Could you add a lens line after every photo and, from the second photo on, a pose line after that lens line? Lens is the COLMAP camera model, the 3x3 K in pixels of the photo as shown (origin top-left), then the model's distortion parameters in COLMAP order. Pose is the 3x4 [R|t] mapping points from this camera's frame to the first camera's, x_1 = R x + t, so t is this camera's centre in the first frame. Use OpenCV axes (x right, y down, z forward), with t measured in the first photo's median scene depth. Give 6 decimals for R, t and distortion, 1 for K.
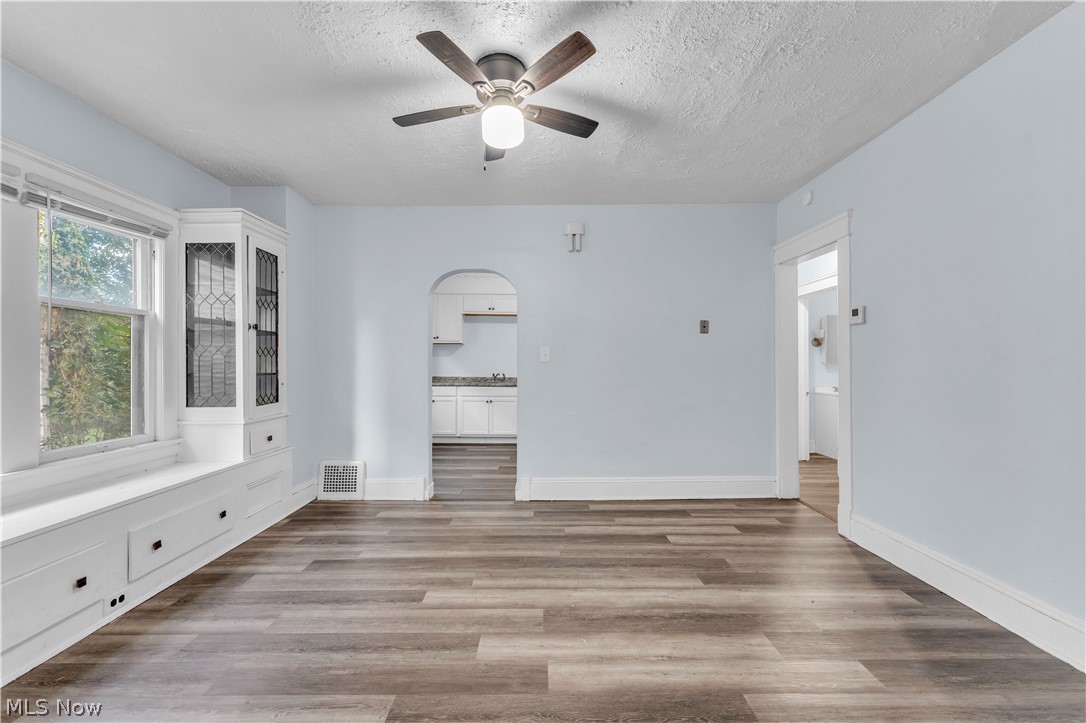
lens RADIAL K [[443.0, 0, 547.3], [0, 443.0, 363.4], [0, 0, 1]] dist [-0.002124, -0.000241]
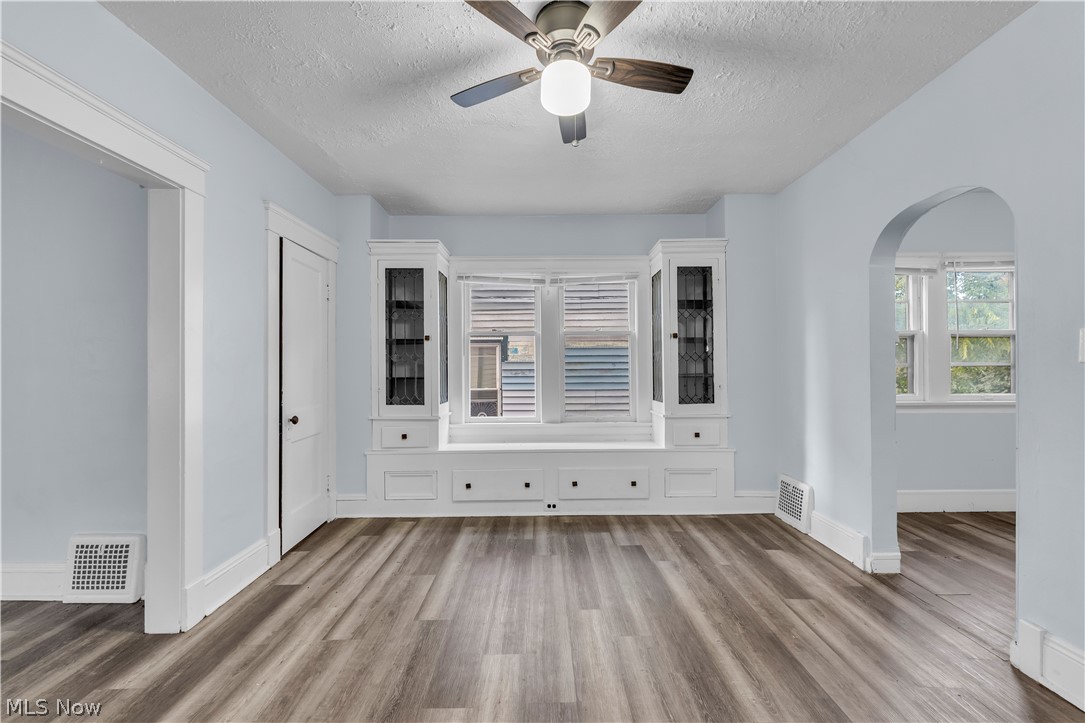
lens RADIAL K [[448.9, 0, 543.9], [0, 448.9, 357.5], [0, 0, 1]] dist [0.019503, 0.000001]
pose [[-0.002542, -0.015873, -0.999871, 0.541345], [0.008699, 0.999836, -0.015895, -0.009511], [0.999959, -0.008738, -0.002404, 0.675048]]
